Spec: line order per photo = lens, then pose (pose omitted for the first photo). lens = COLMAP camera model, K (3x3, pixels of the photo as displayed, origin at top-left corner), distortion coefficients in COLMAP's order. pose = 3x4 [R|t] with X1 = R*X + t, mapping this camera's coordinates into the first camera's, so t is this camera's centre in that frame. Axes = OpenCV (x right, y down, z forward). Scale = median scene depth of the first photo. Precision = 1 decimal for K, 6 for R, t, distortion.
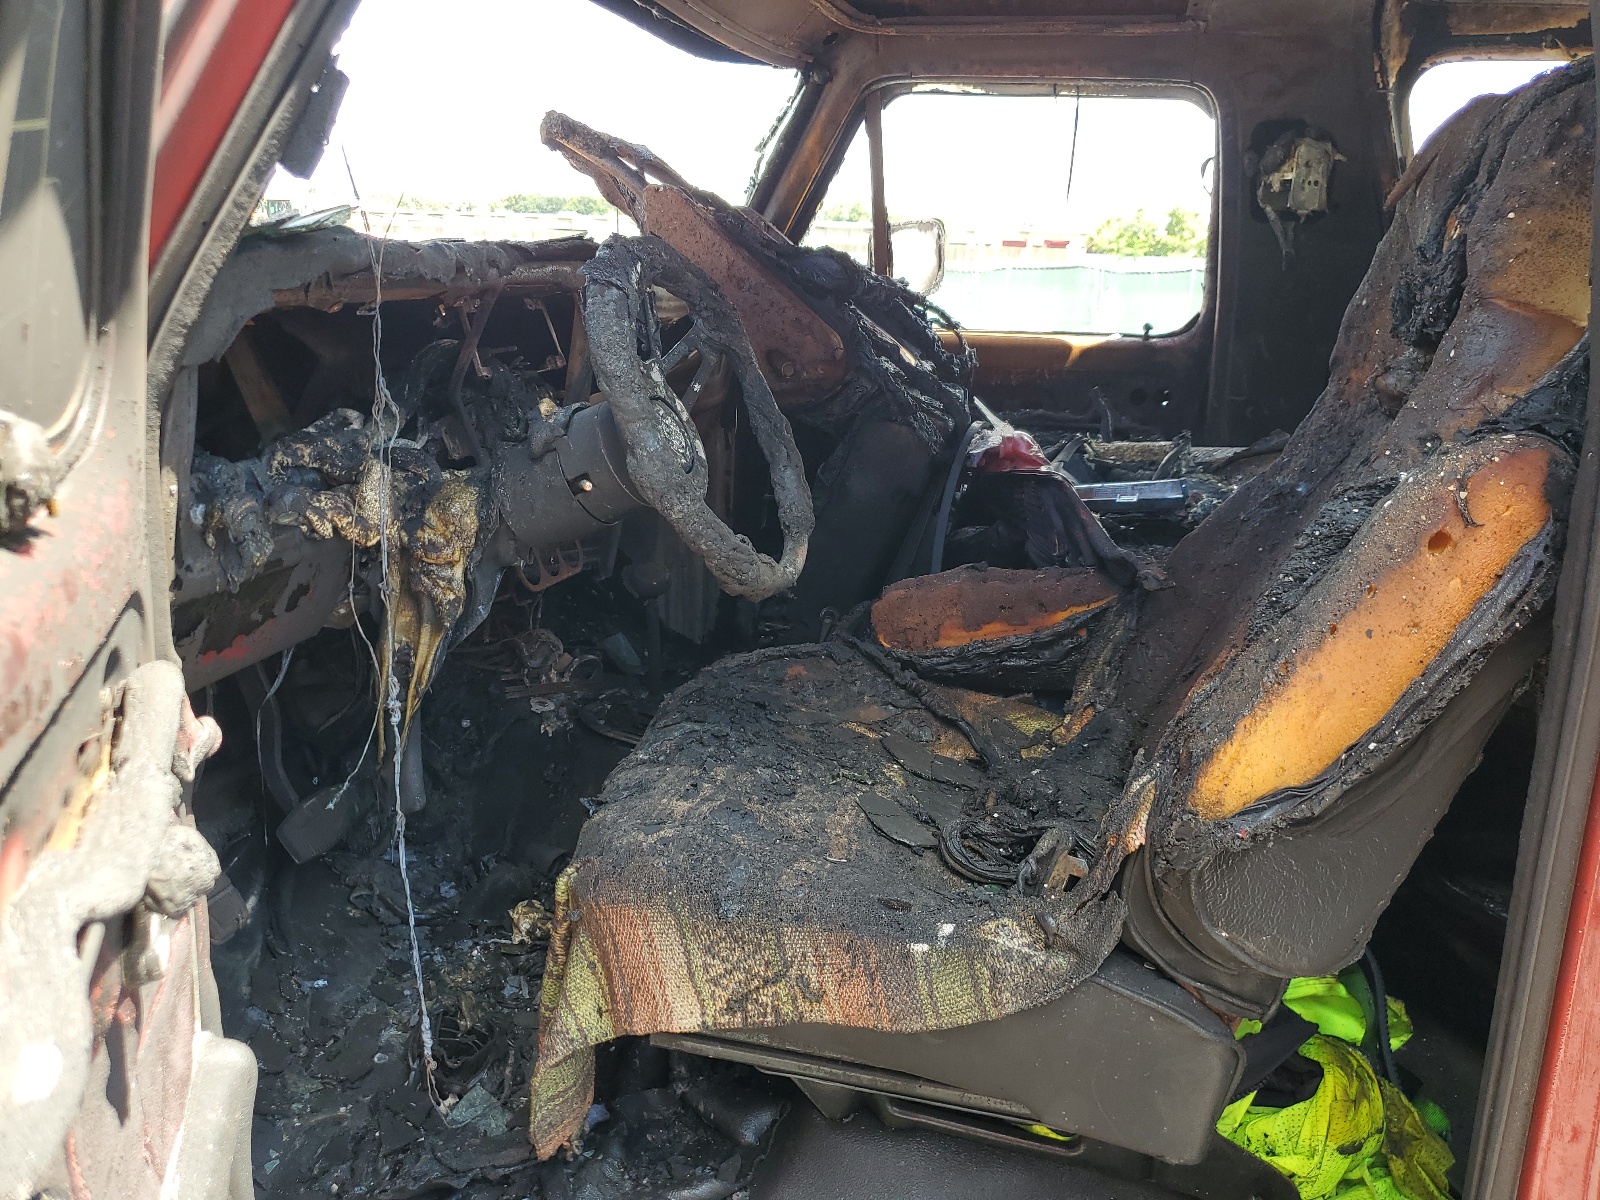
lens RADIAL K [[1256.0, 0, 799.5], [0, 1256.0, 578.5], [0, 0, 1]] dist [0.073362, -0.125330]
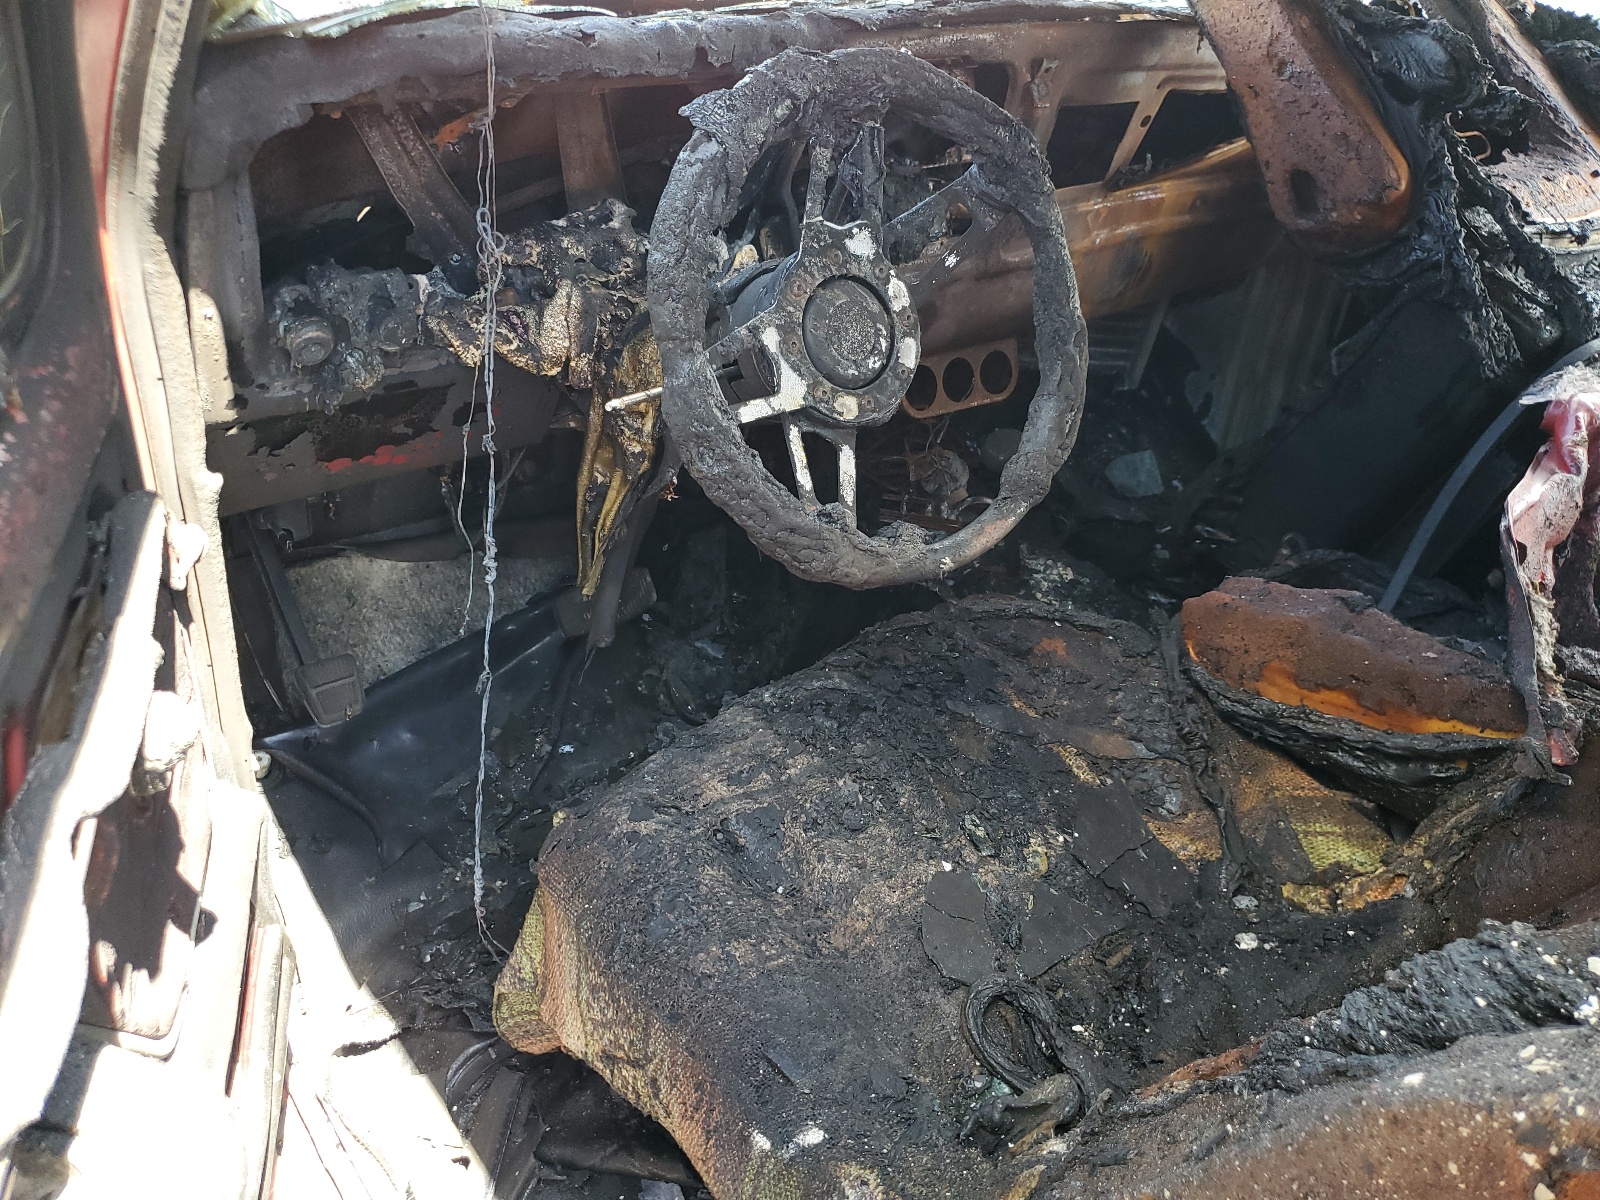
lens RADIAL K [[1256.0, 0, 799.5], [0, 1256.0, 578.5], [0, 0, 1]] dist [0.073362, -0.125330]
pose [[0.781318, 0.344235, -0.520620, 0.320855], [-0.200805, 0.928441, 0.312529, -0.211870], [0.590948, -0.139641, 0.794531, 0.380882]]
